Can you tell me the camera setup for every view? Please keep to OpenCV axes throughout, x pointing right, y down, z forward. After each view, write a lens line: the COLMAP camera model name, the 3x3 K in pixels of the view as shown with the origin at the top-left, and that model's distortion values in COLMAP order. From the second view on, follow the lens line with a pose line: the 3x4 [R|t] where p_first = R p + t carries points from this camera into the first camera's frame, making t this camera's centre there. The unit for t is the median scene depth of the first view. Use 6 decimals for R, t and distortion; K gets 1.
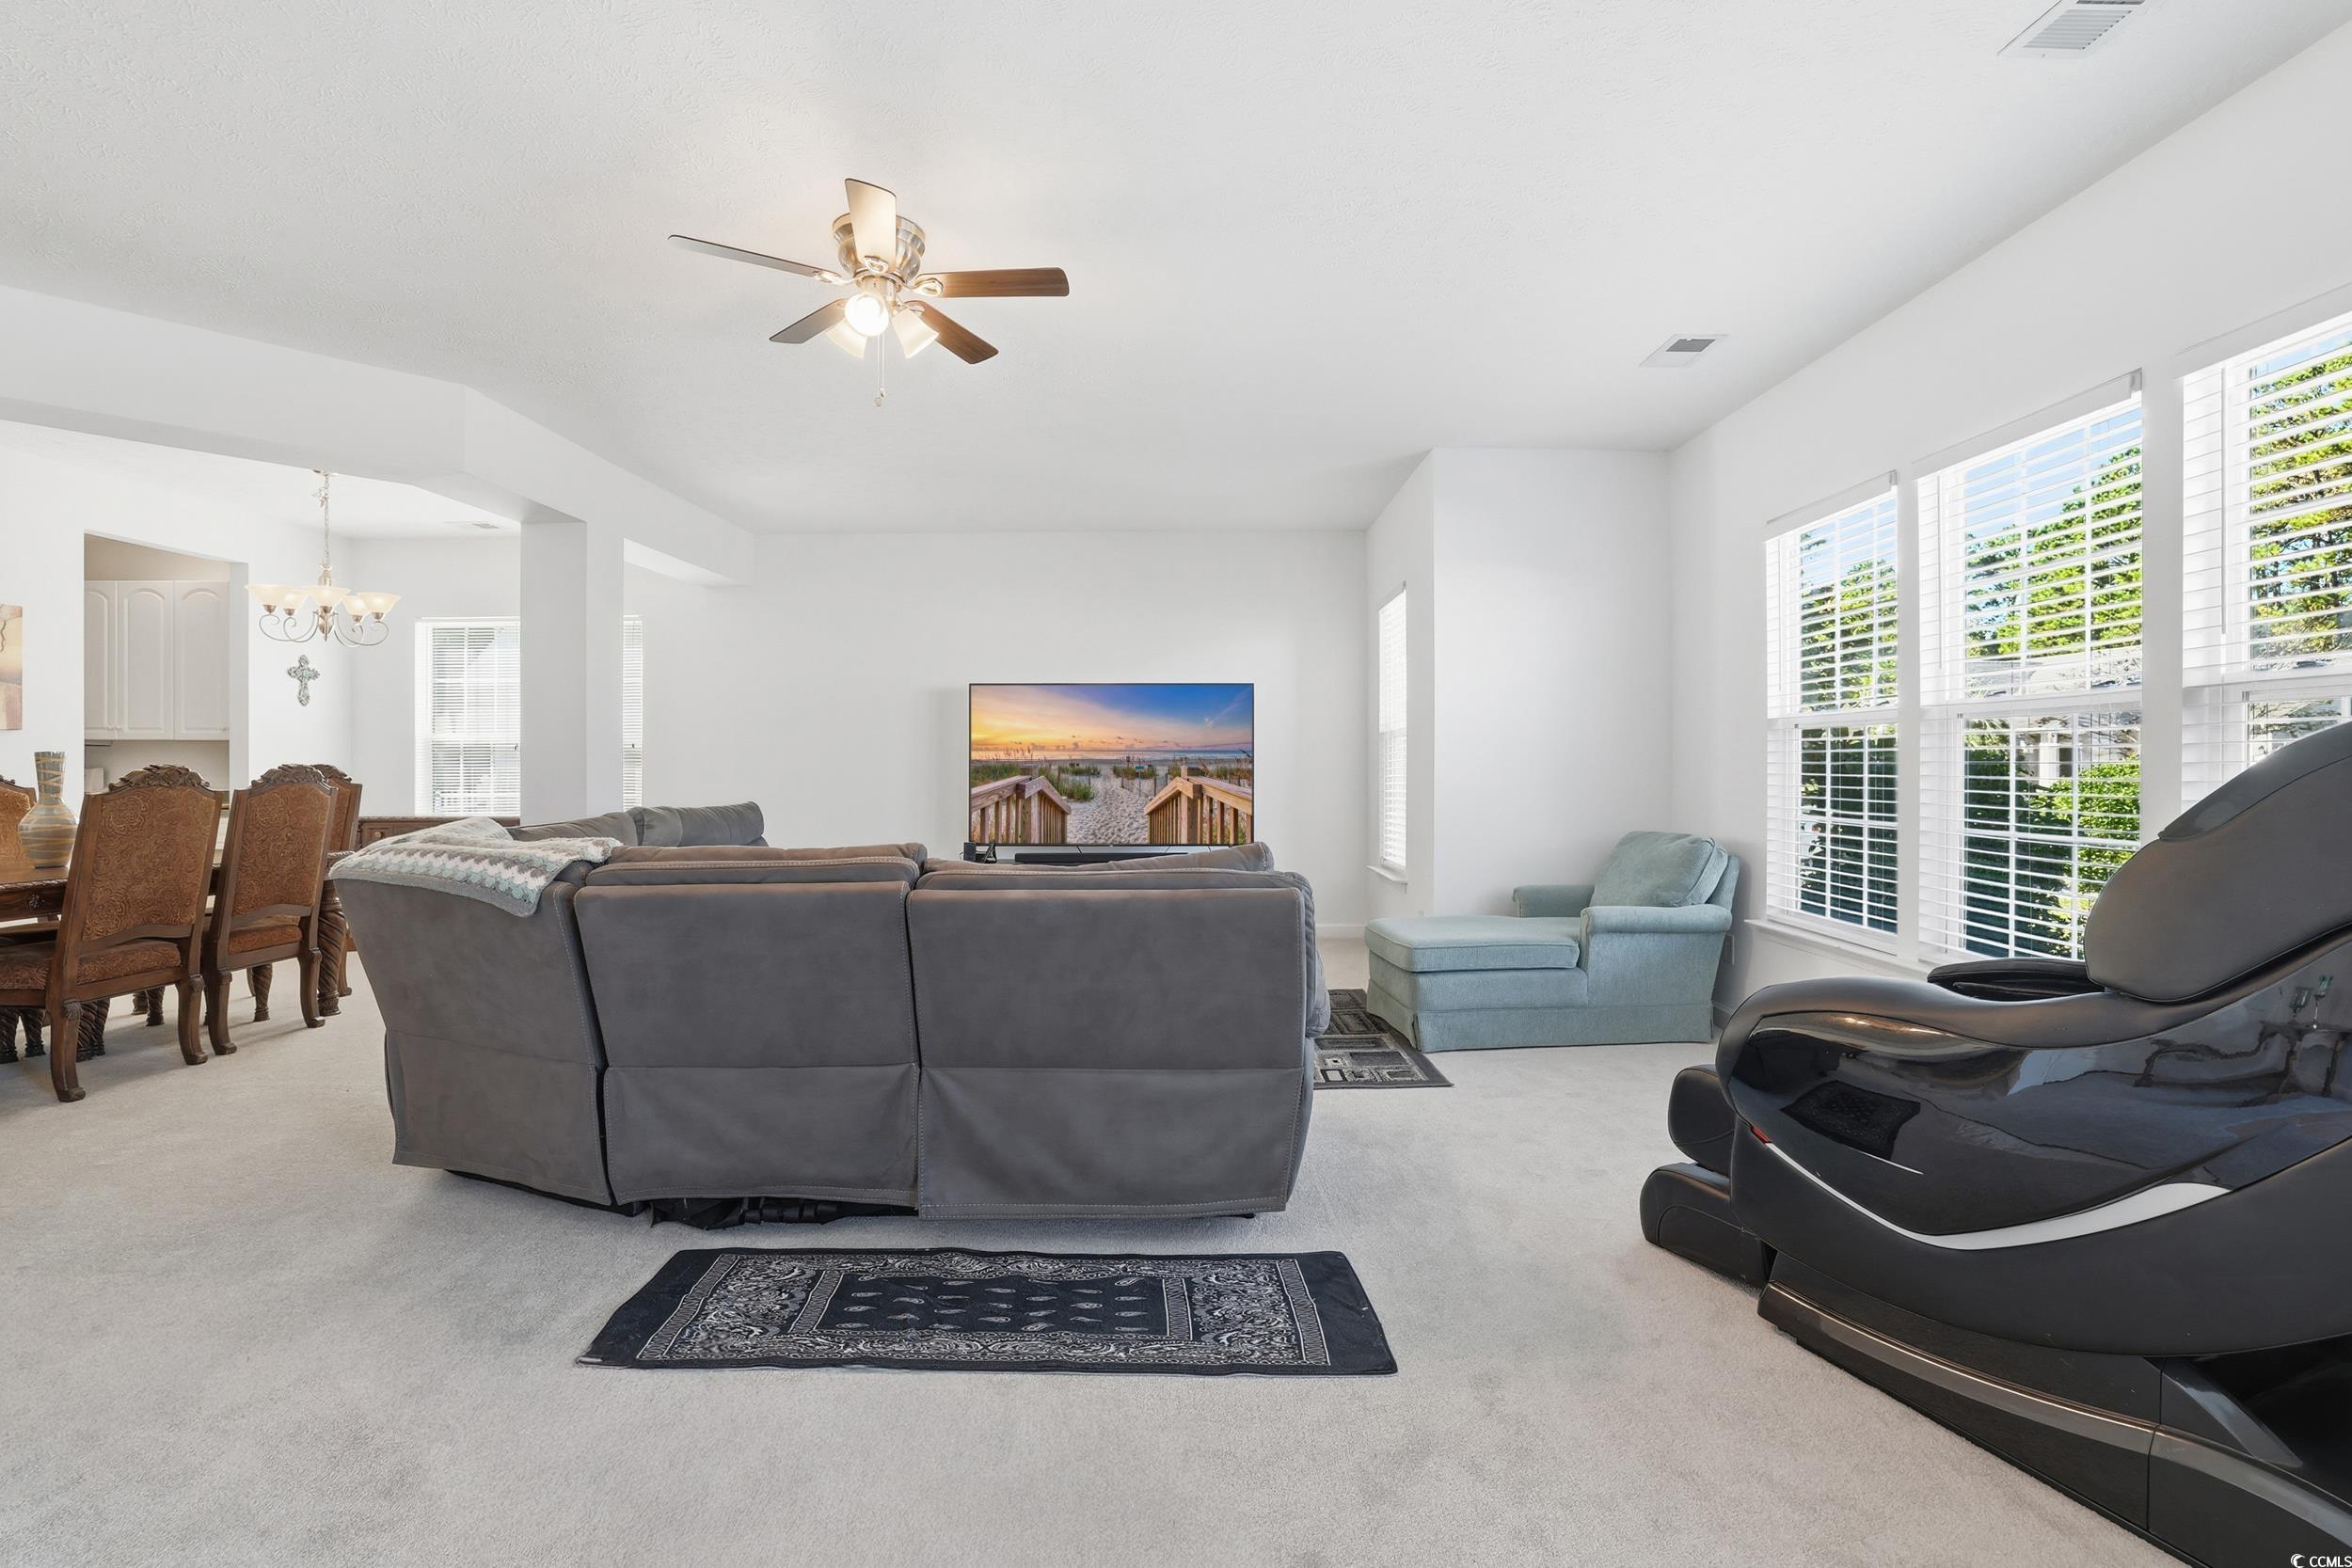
lens RADIAL K [[1024.0, 0, 1175.8], [0, 1024.0, 773.9], [0, 0, 1]] dist [0.003206, 0.001545]
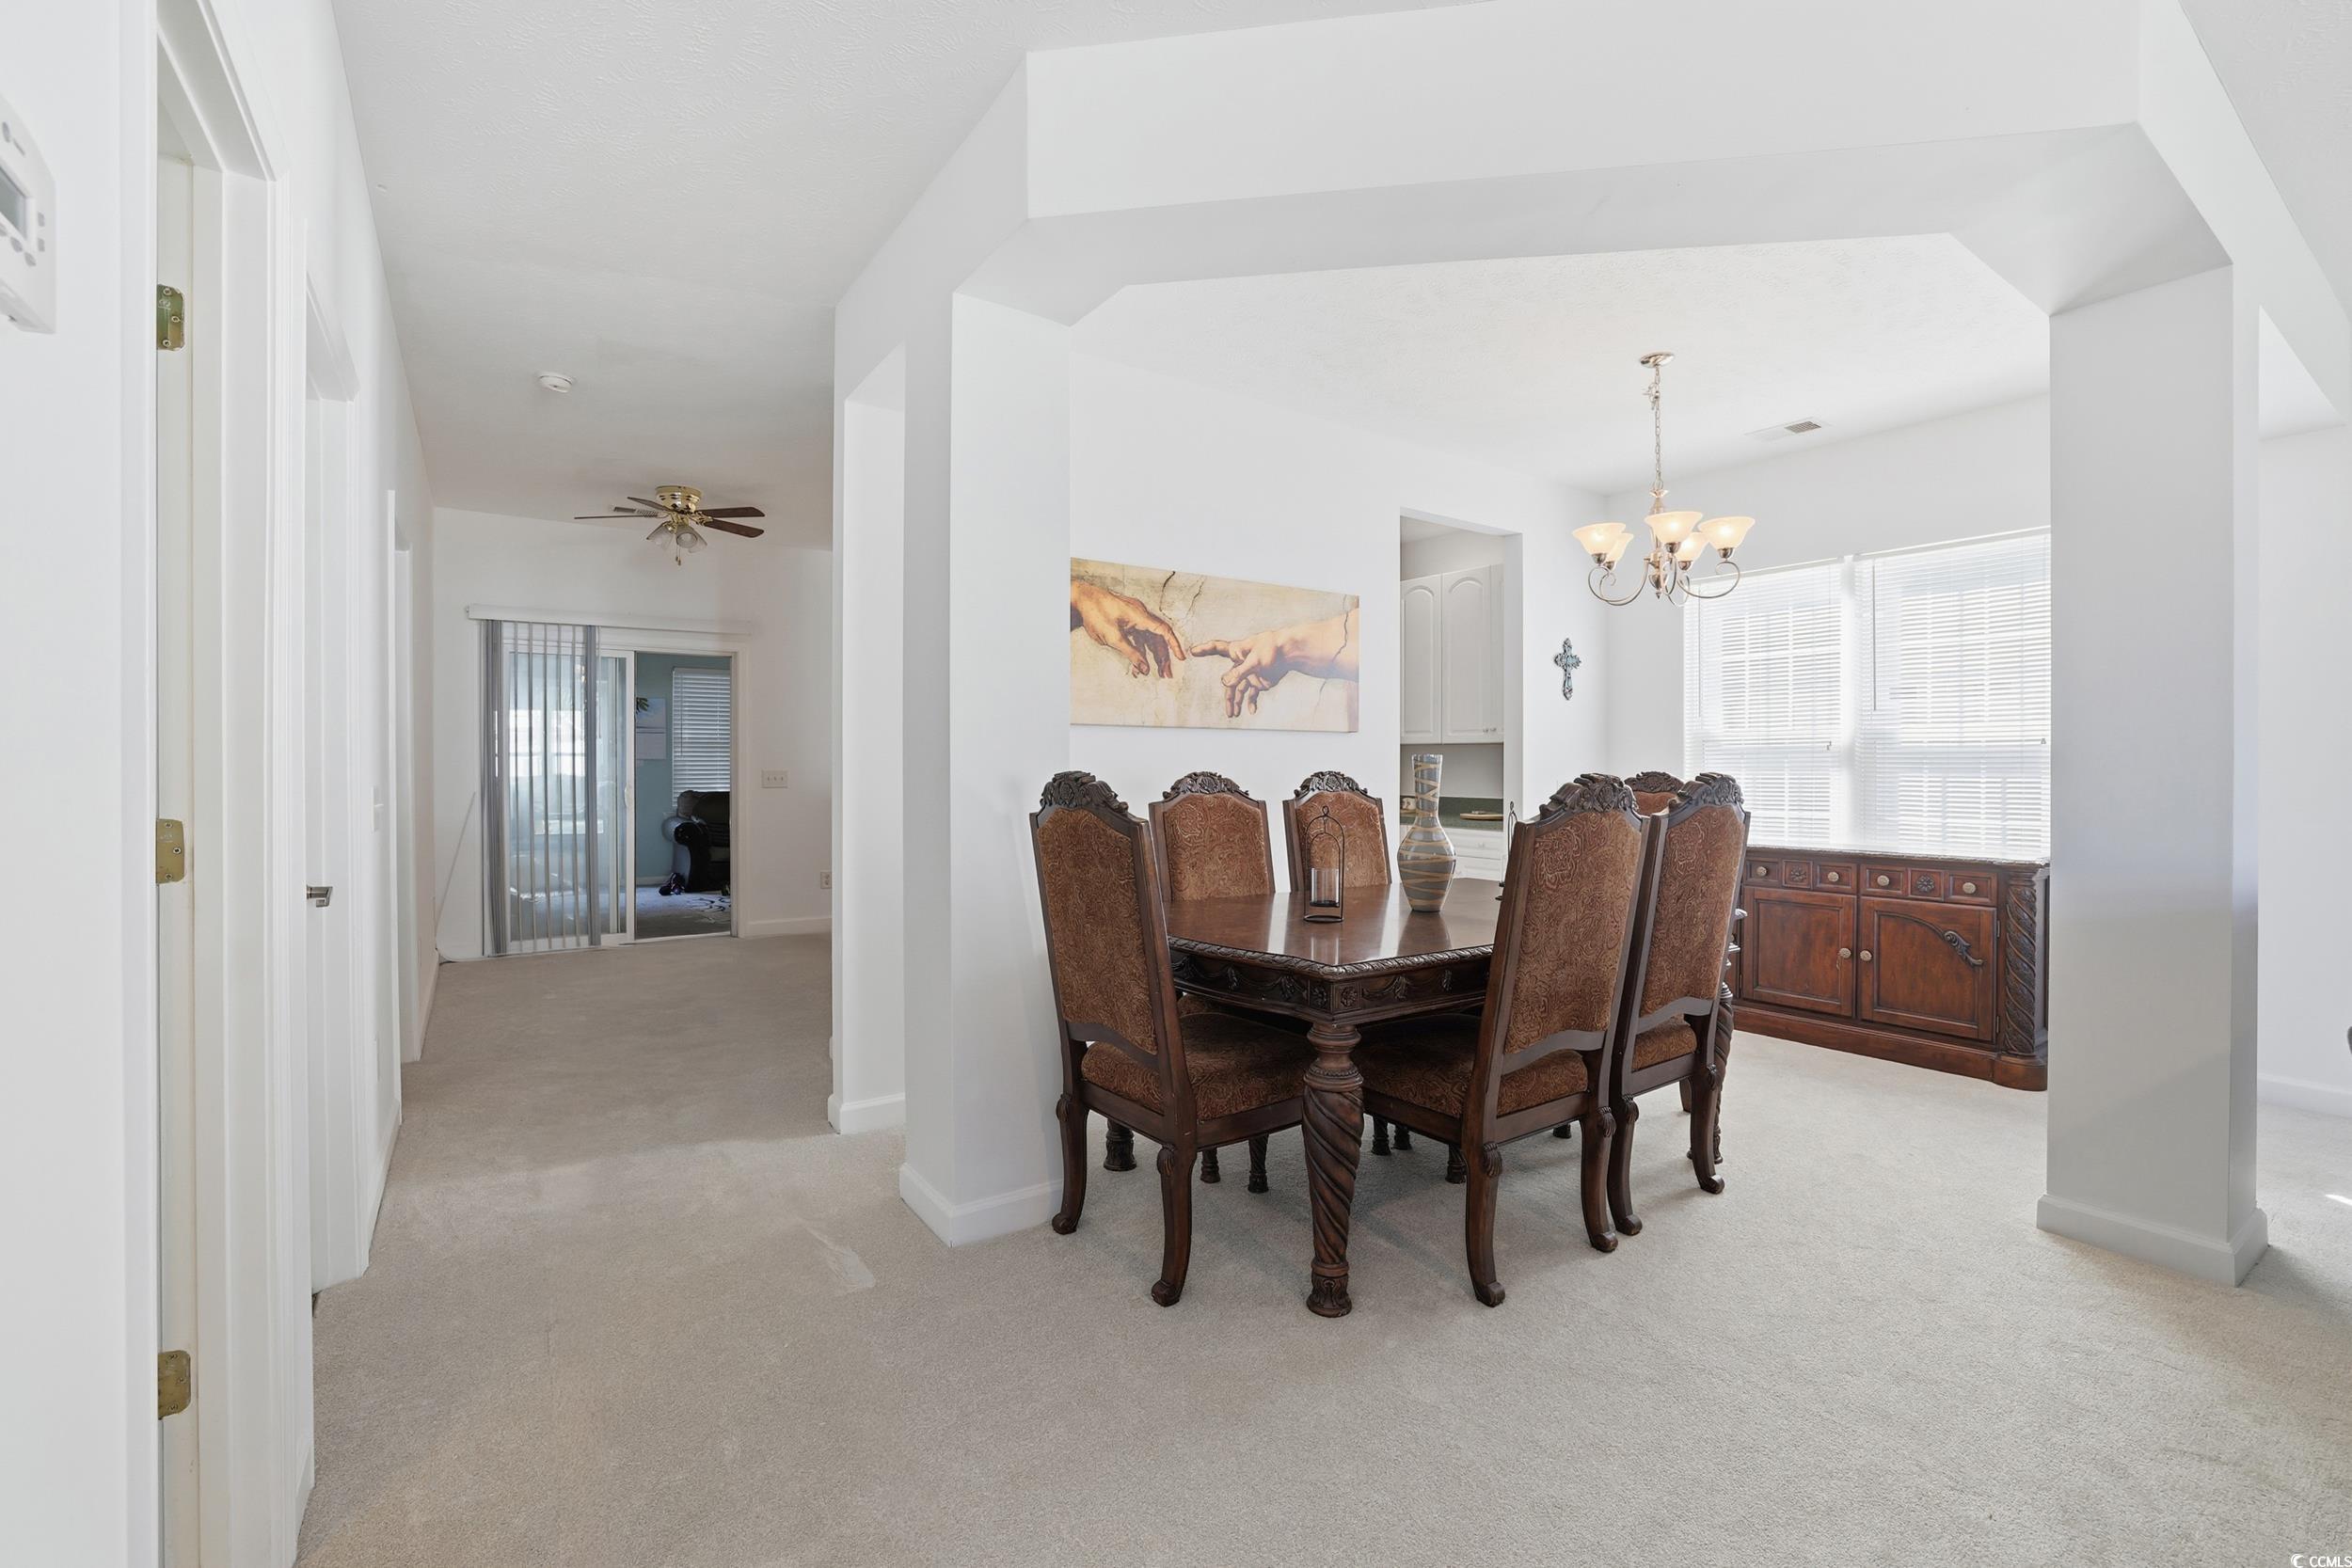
lens RADIAL K [[1024.0, 0, 1180.8], [0, 1024.0, 783.1], [0, 0, 1]] dist [0.003206, 0.001545]
pose [[0.592209, 0.013284, -0.805675, -0.874562], [-0.008265, 0.999912, 0.010411, -0.011283], [0.805742, 0.000493, 0.592266, 0.608869]]
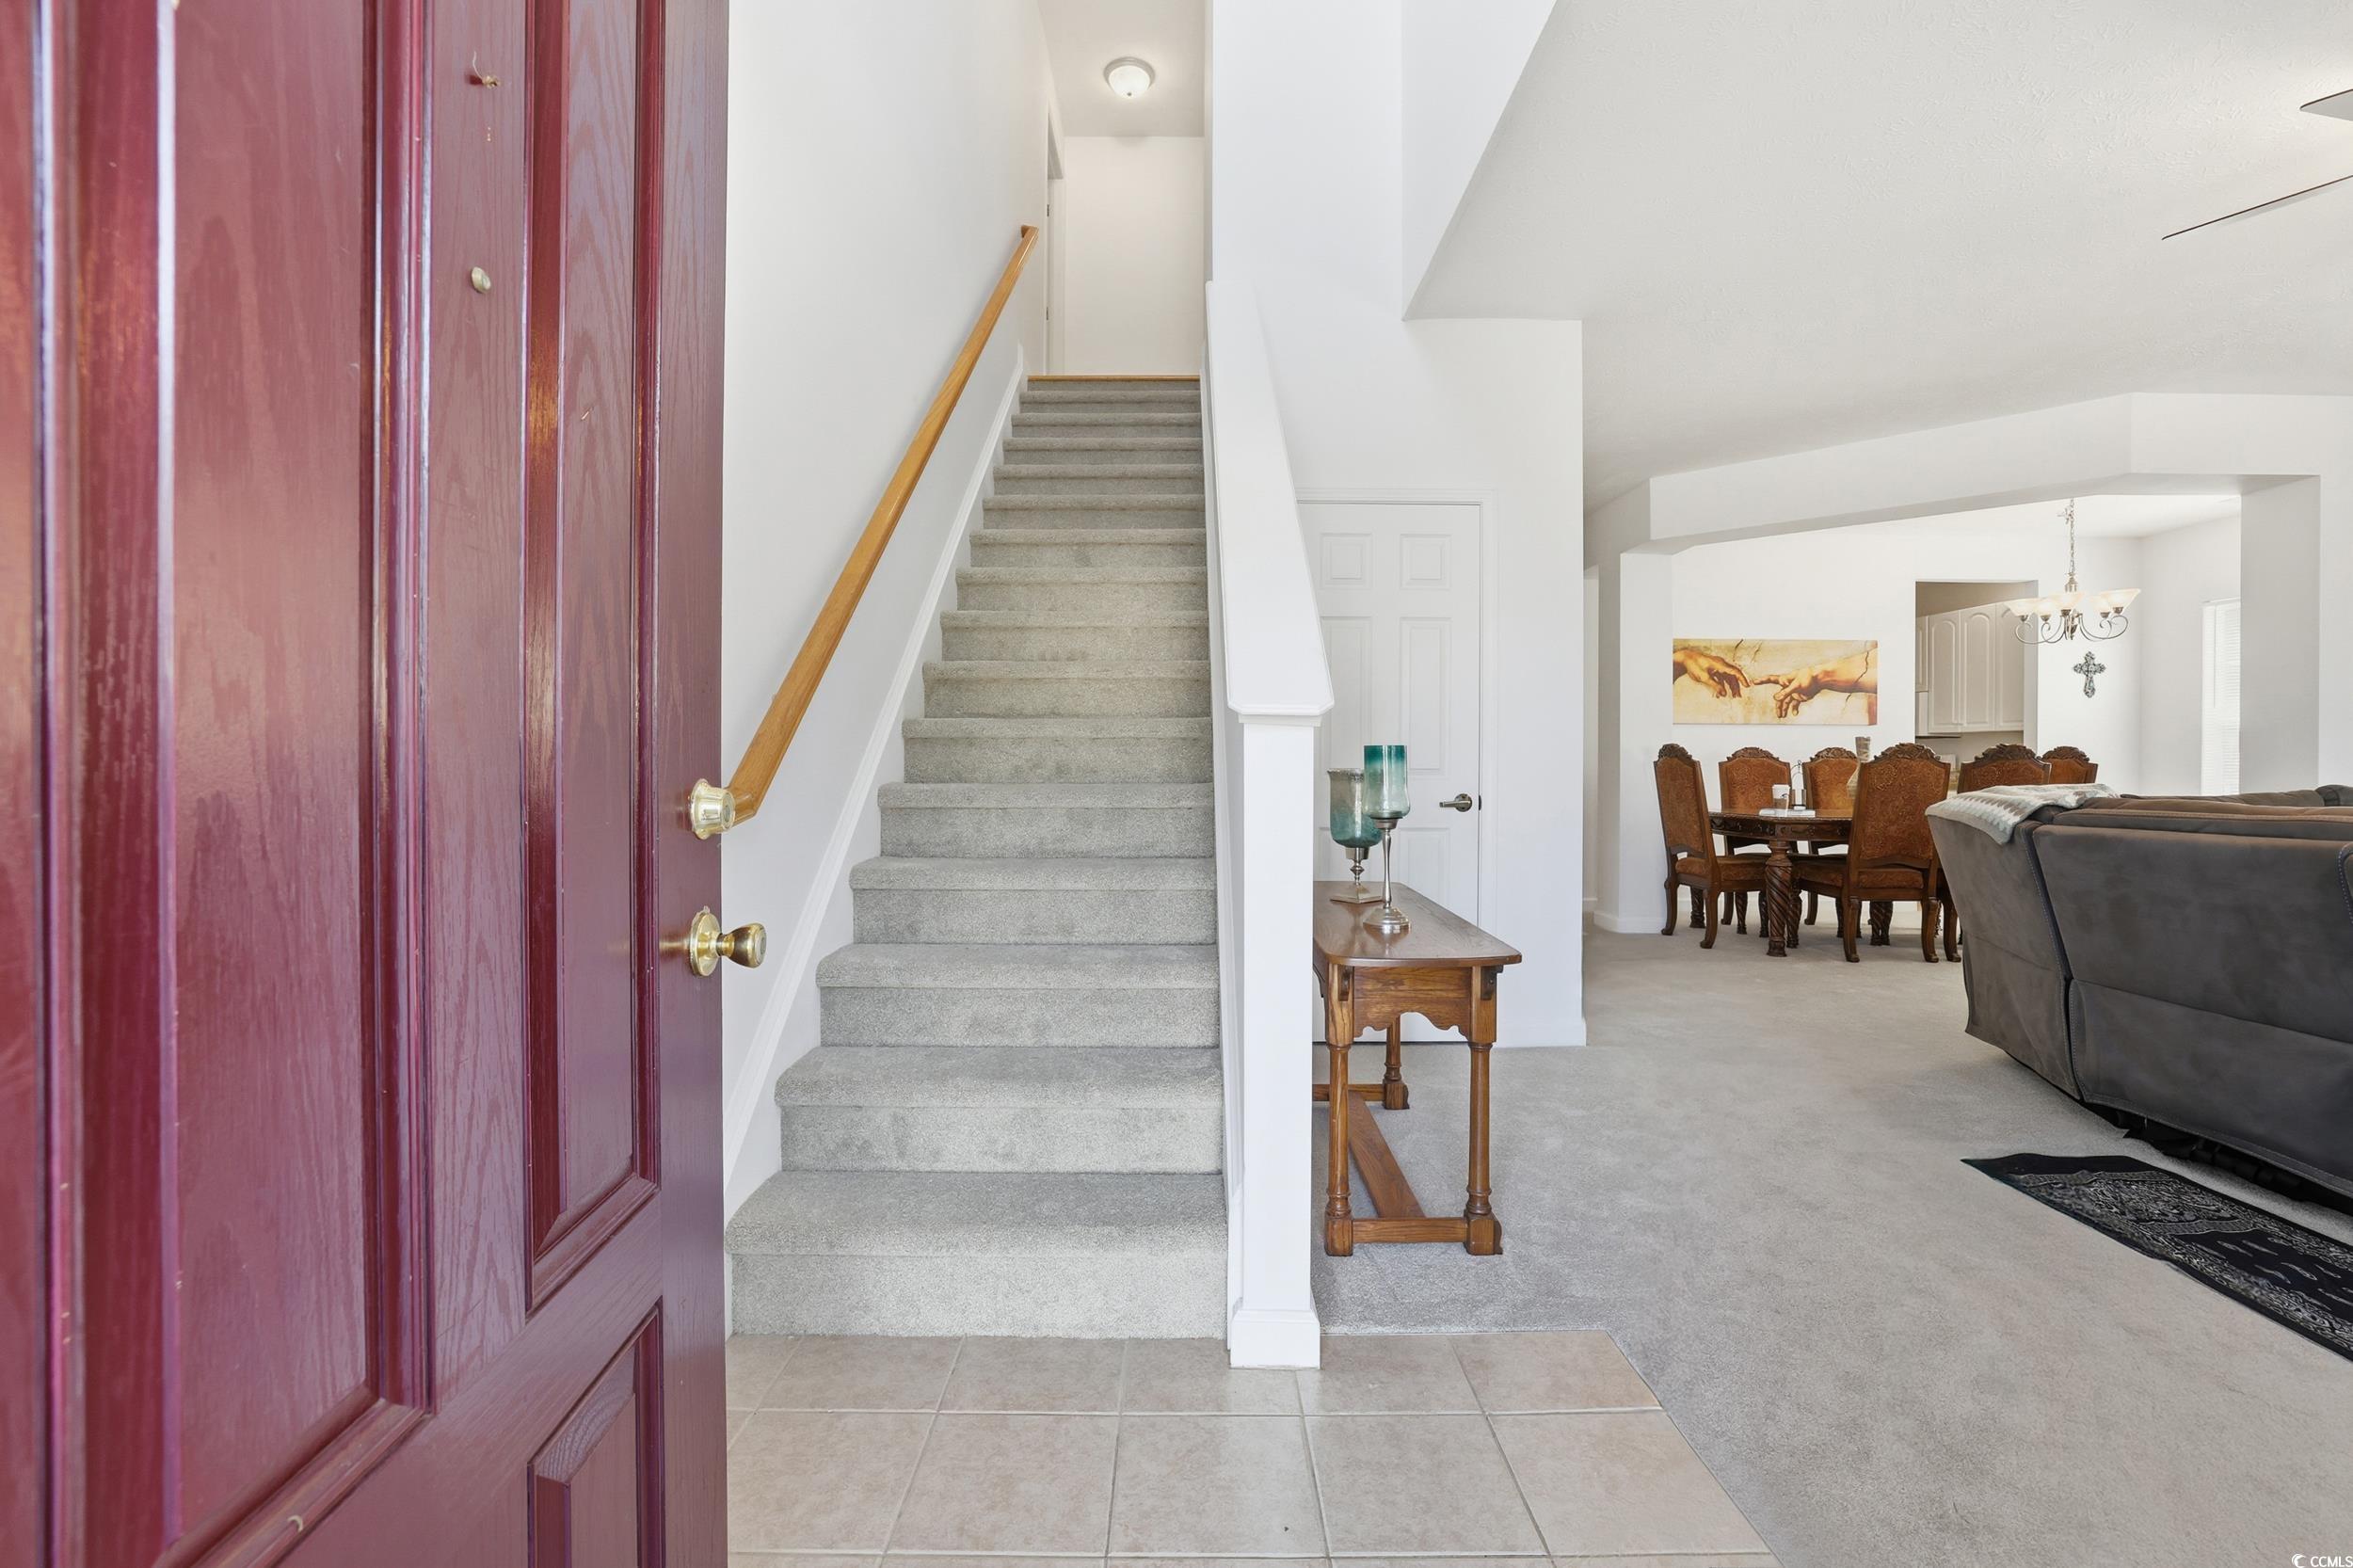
lens RADIAL K [[1024.5, 0, 1232.4], [0, 1024.5, 766.0], [0, 0, 1]] dist [0.003206, 0.001545]
pose [[0.077689, 0.004561, -0.996967, 0.492038], [-0.012247, 0.999918, 0.003620, 0.039795], [0.996902, 0.011929, 0.077738, -0.060218]]
